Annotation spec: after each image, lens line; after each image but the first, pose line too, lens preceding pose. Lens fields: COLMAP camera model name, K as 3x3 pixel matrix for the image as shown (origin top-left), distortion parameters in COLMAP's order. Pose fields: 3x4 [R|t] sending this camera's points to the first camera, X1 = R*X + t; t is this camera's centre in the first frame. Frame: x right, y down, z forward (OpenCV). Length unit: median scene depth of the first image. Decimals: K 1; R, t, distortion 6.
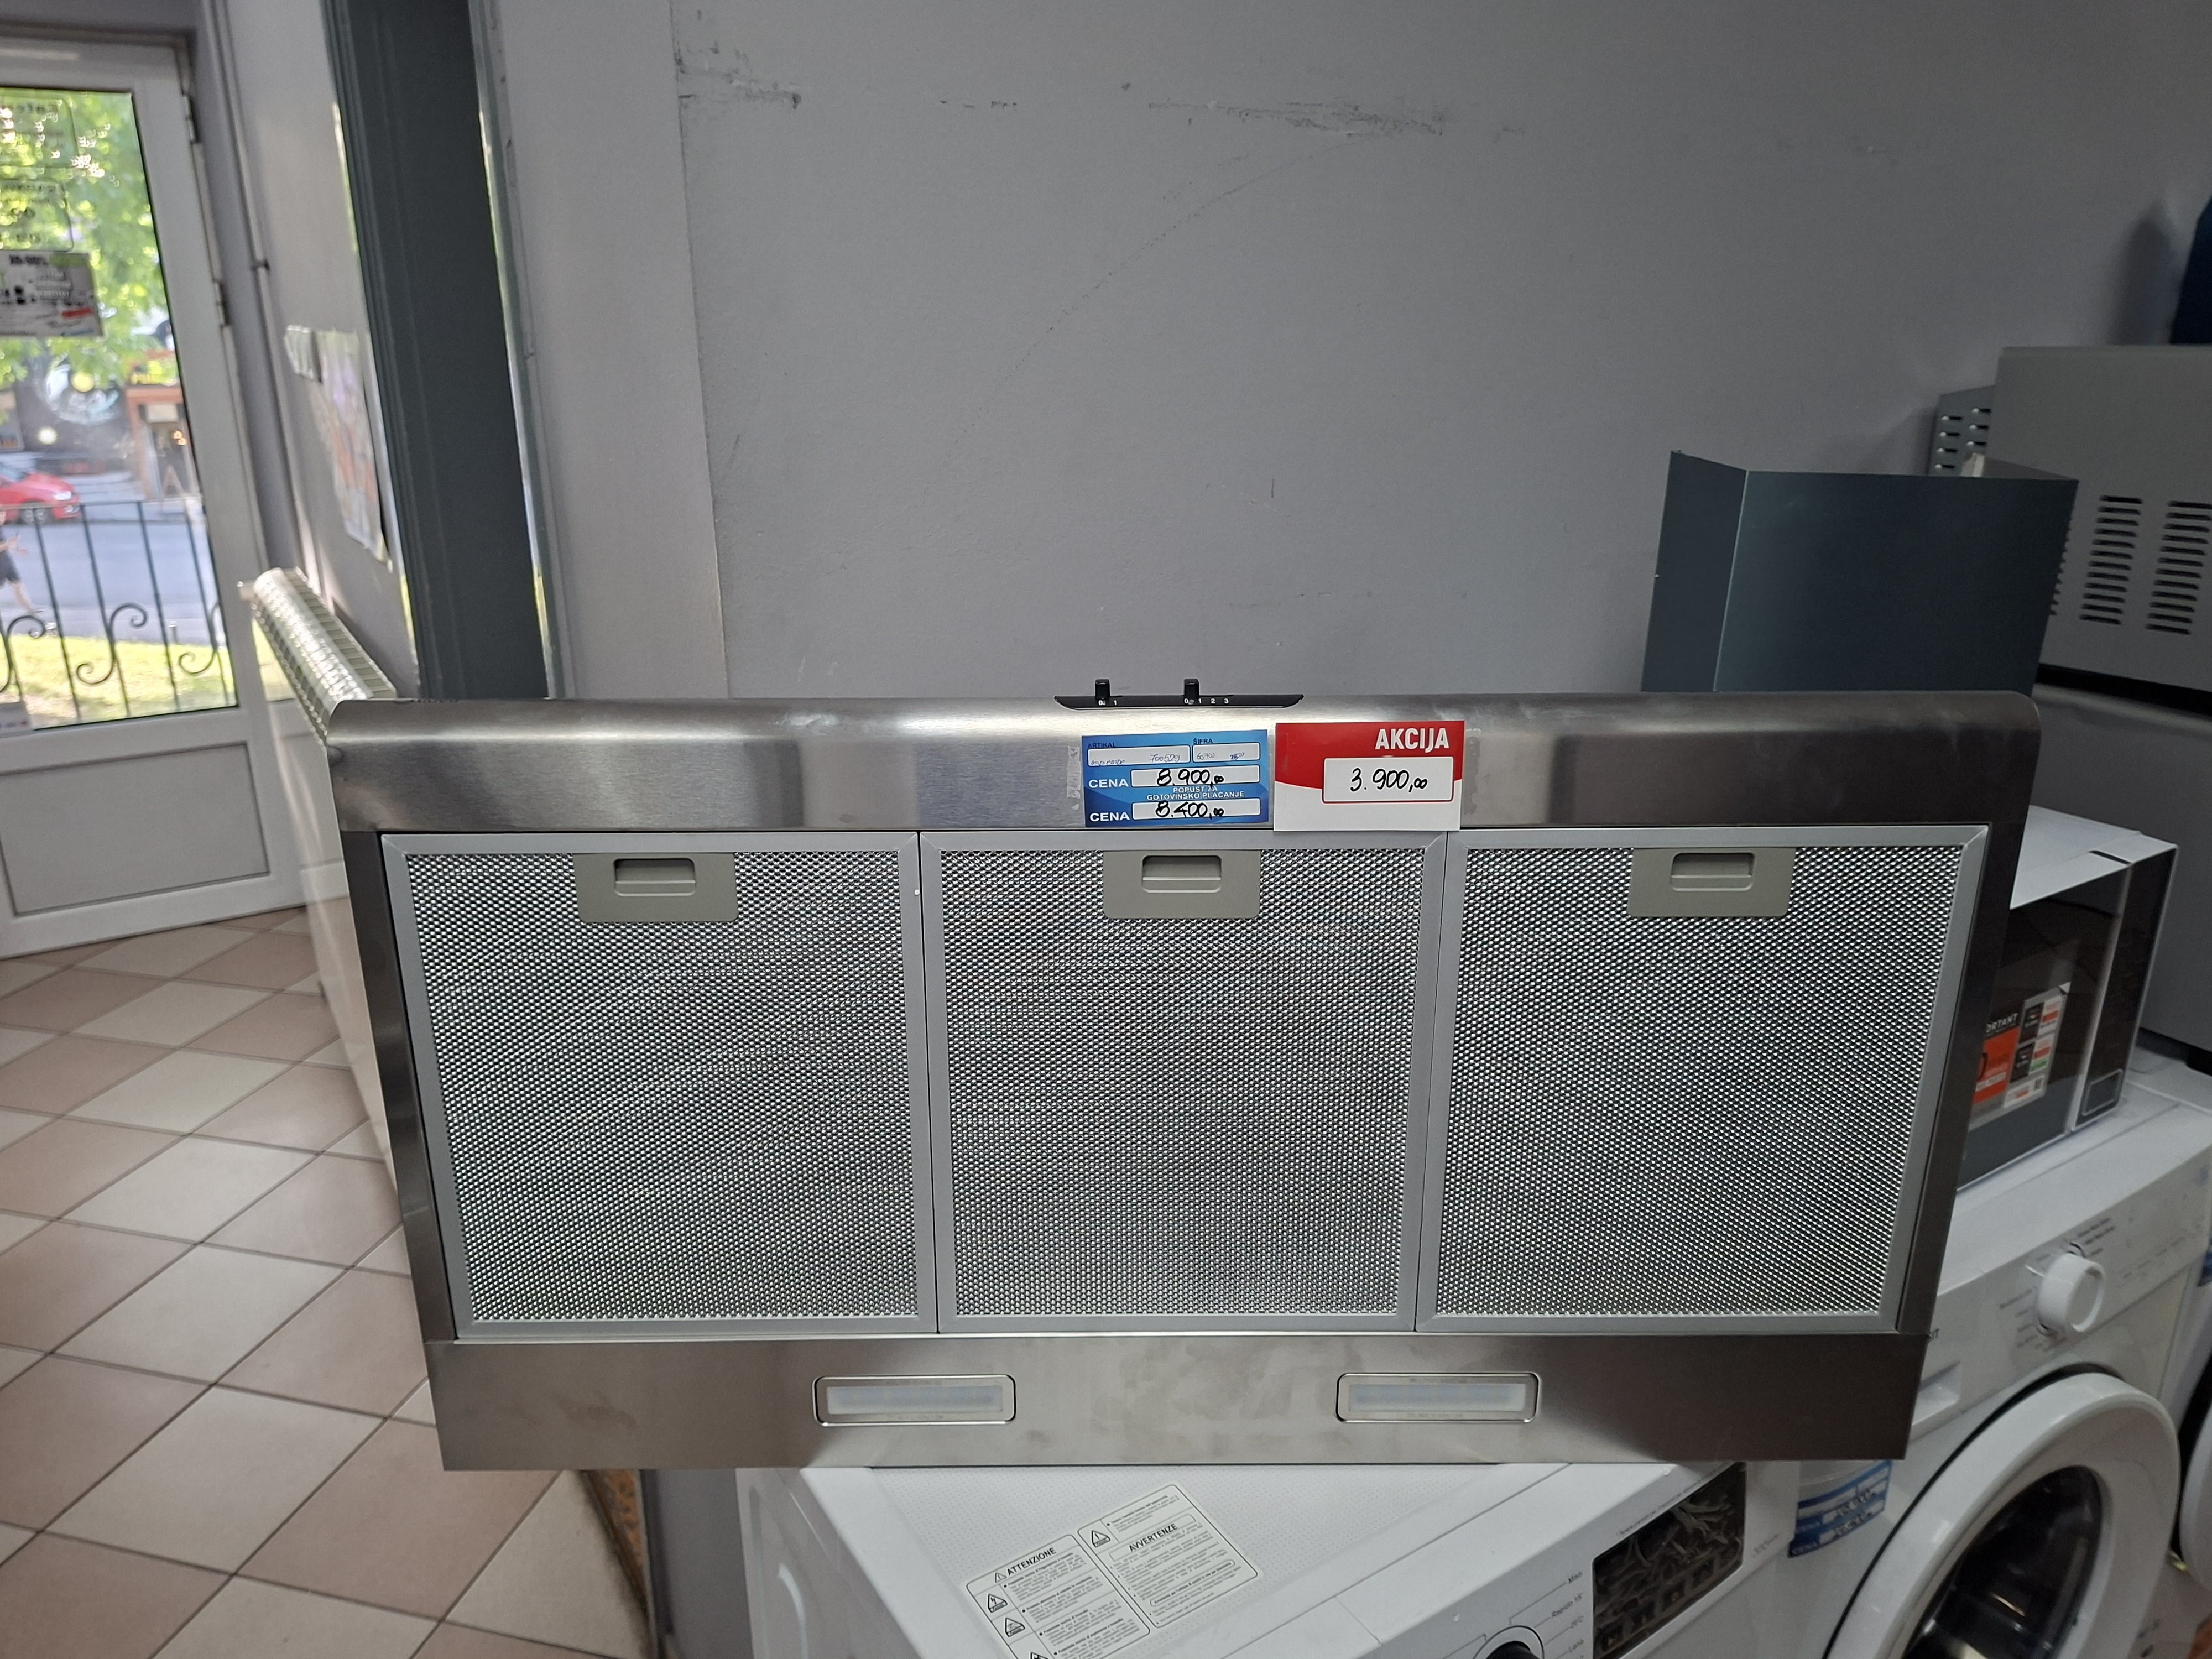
lens RADIAL K [[1539.4, 0, 1106.0], [0, 1539.4, 829.5], [0, 0, 1]] dist [0.144091, -0.219688]
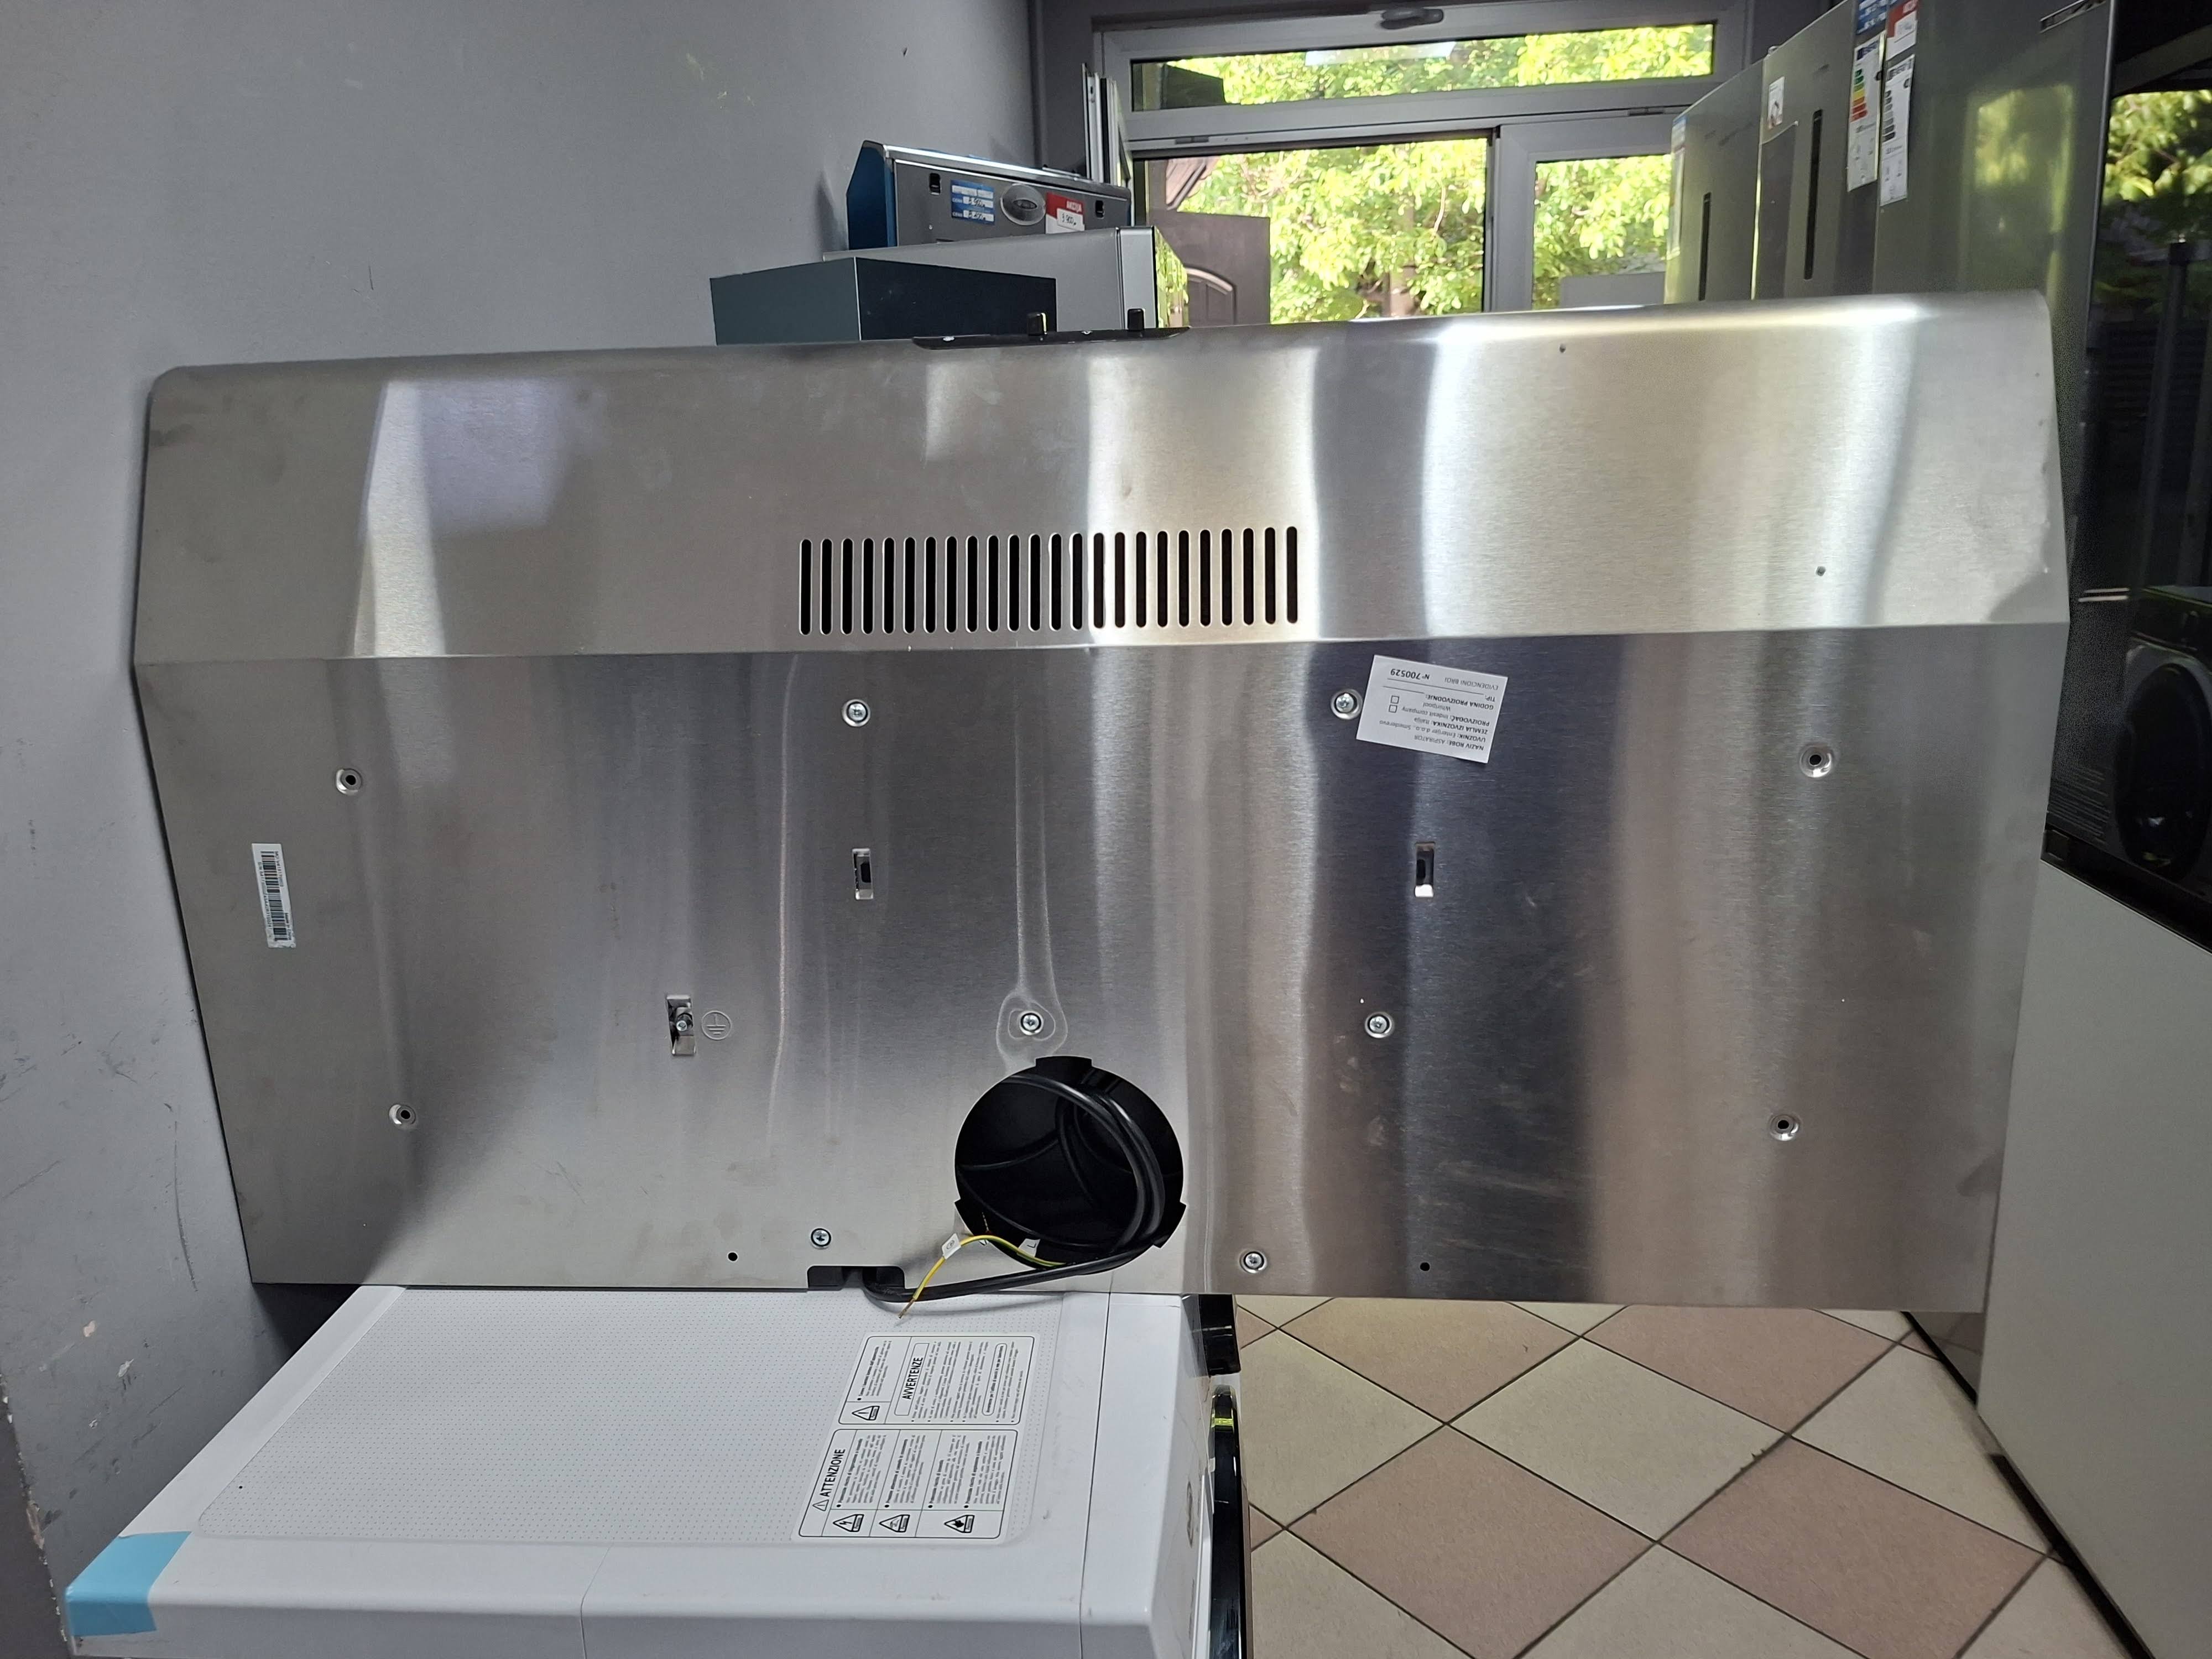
lens RADIAL K [[1539.4, 0, 1106.0], [0, 1539.4, 829.5], [0, 0, 1]] dist [0.144091, -0.219688]
pose [[0.596744, -0.224712, 0.770325, -0.525412], [0.293373, 0.954626, 0.051208, 0.180158], [-0.746879, 0.195435, 0.635592, 0.382605]]
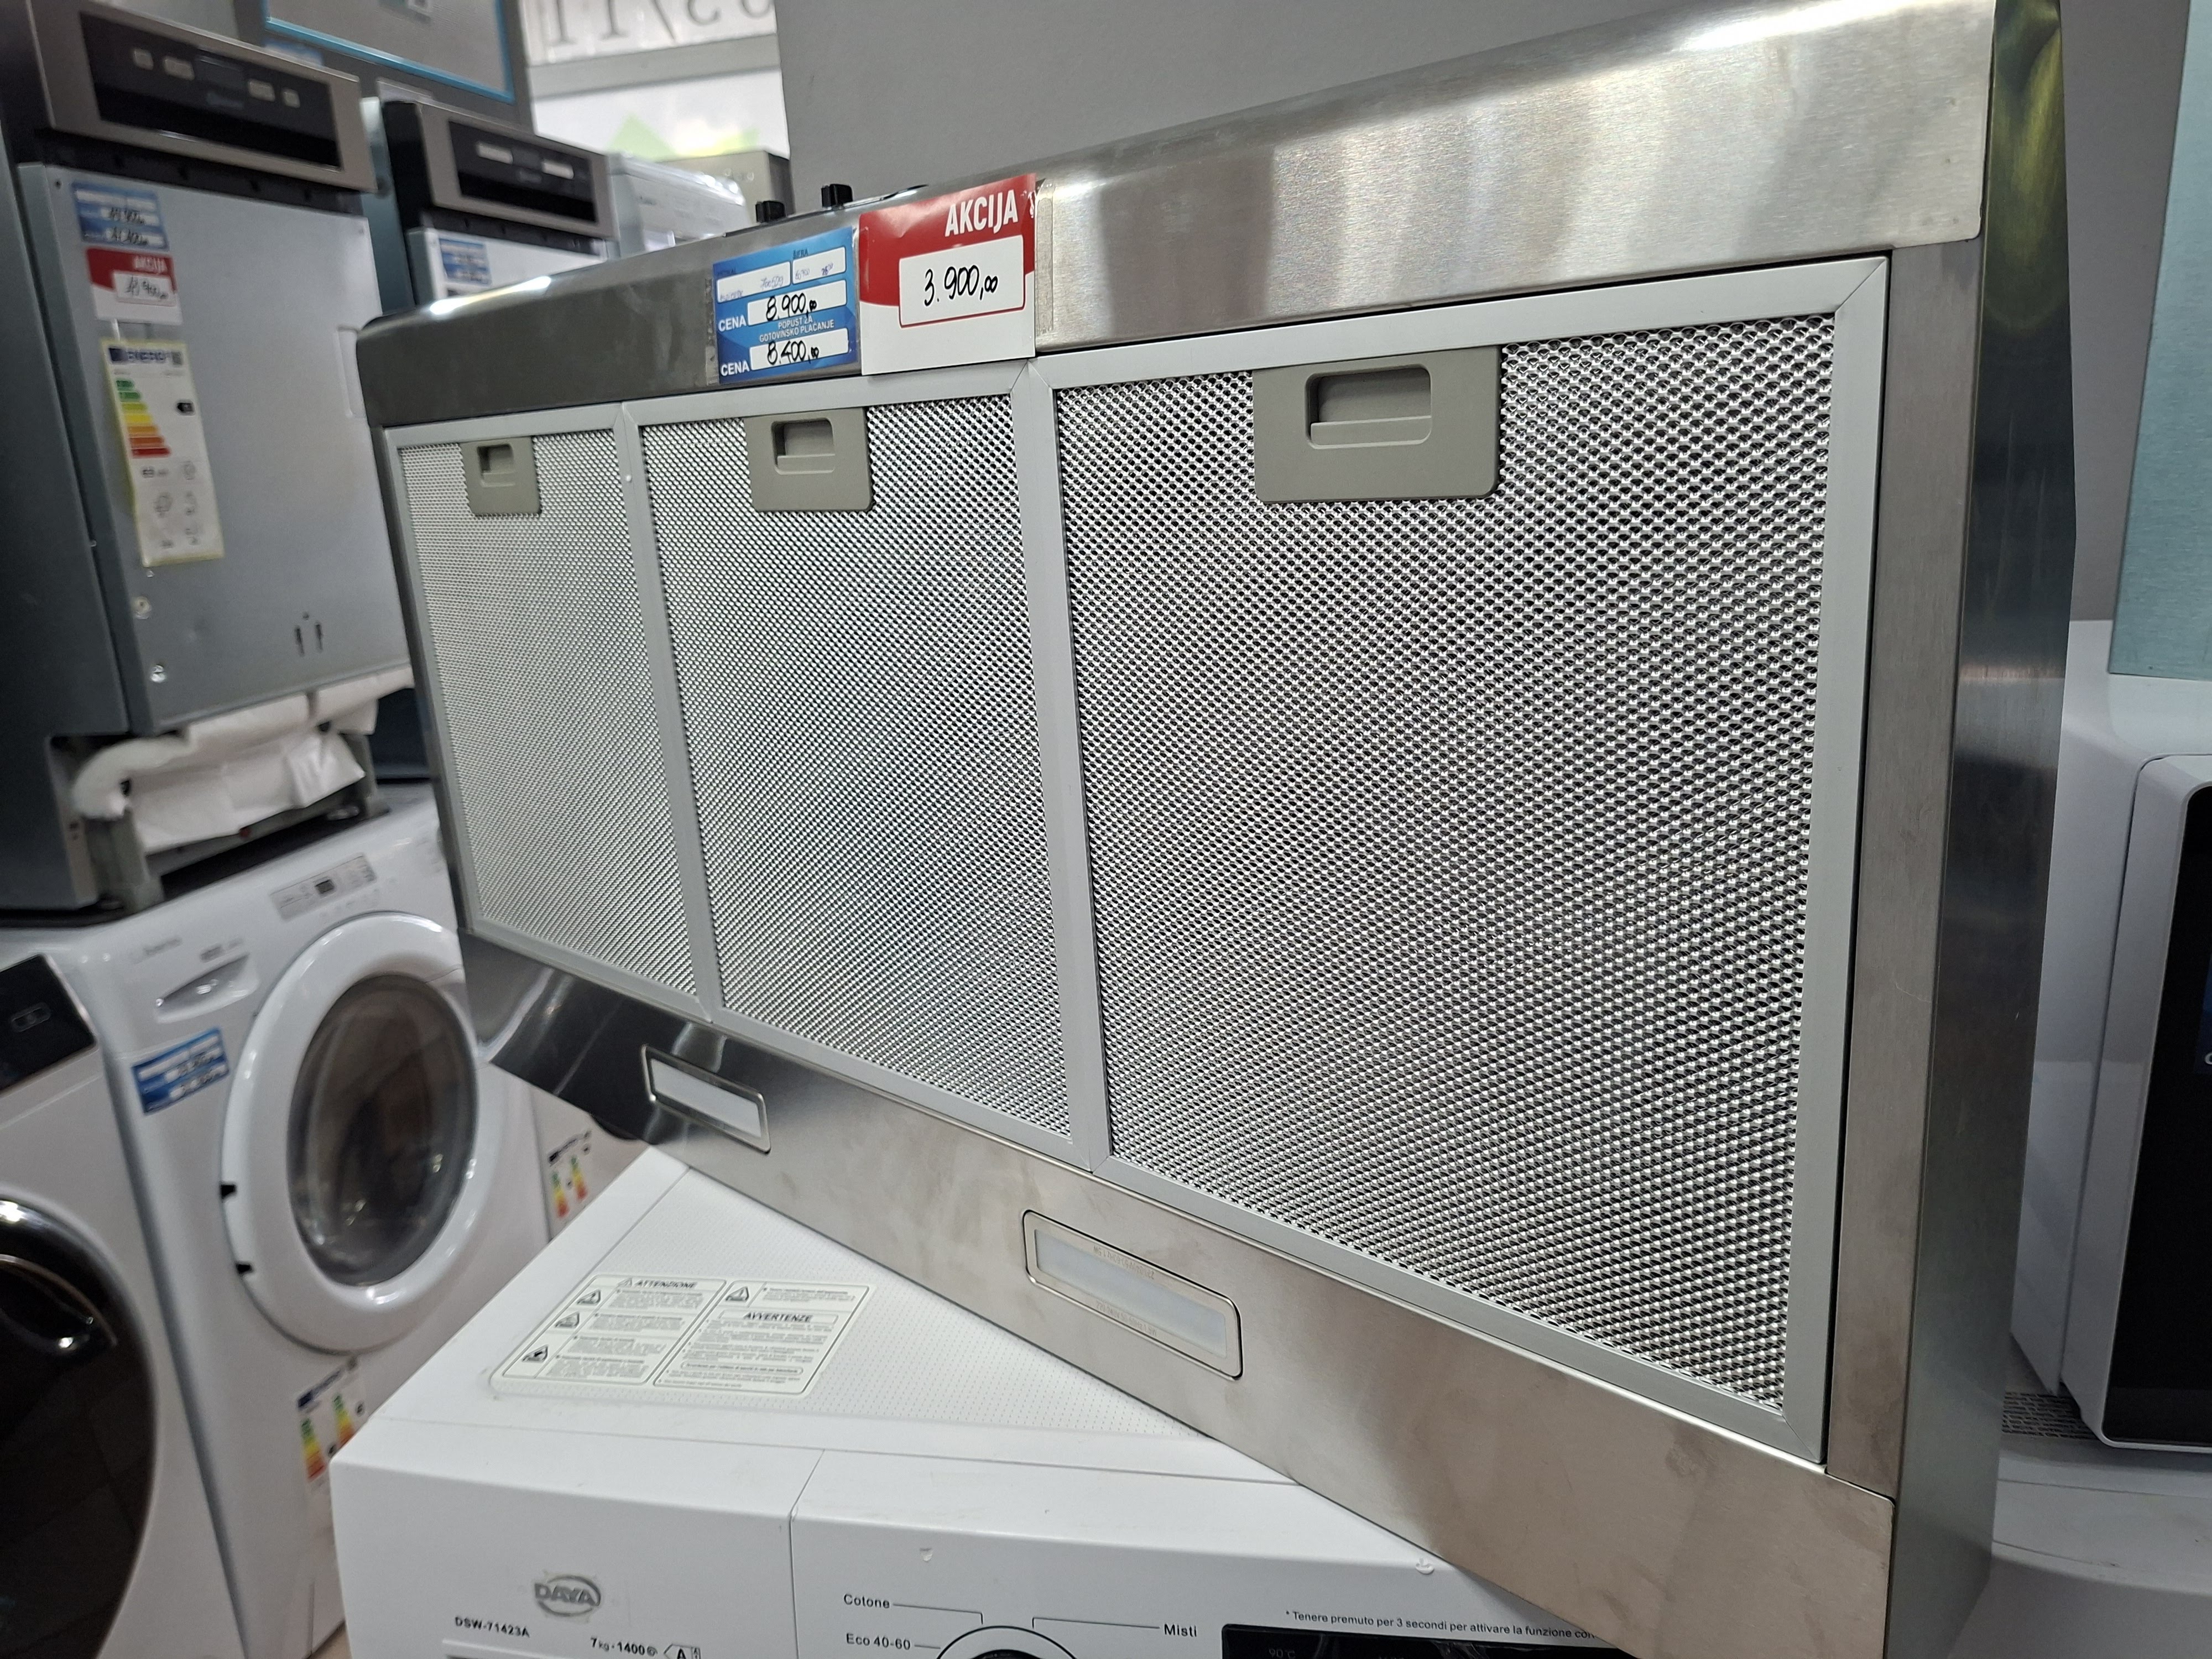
lens RADIAL K [[1539.4, 0, 1106.0], [0, 1539.4, 829.5], [0, 0, 1]] dist [0.144091, -0.219688]
pose [[0.710477, 0.132760, -0.691084, 0.730222], [-0.167665, 0.985698, 0.016986, 0.181314], [0.683455, 0.103802, 0.722575, 0.566069]]
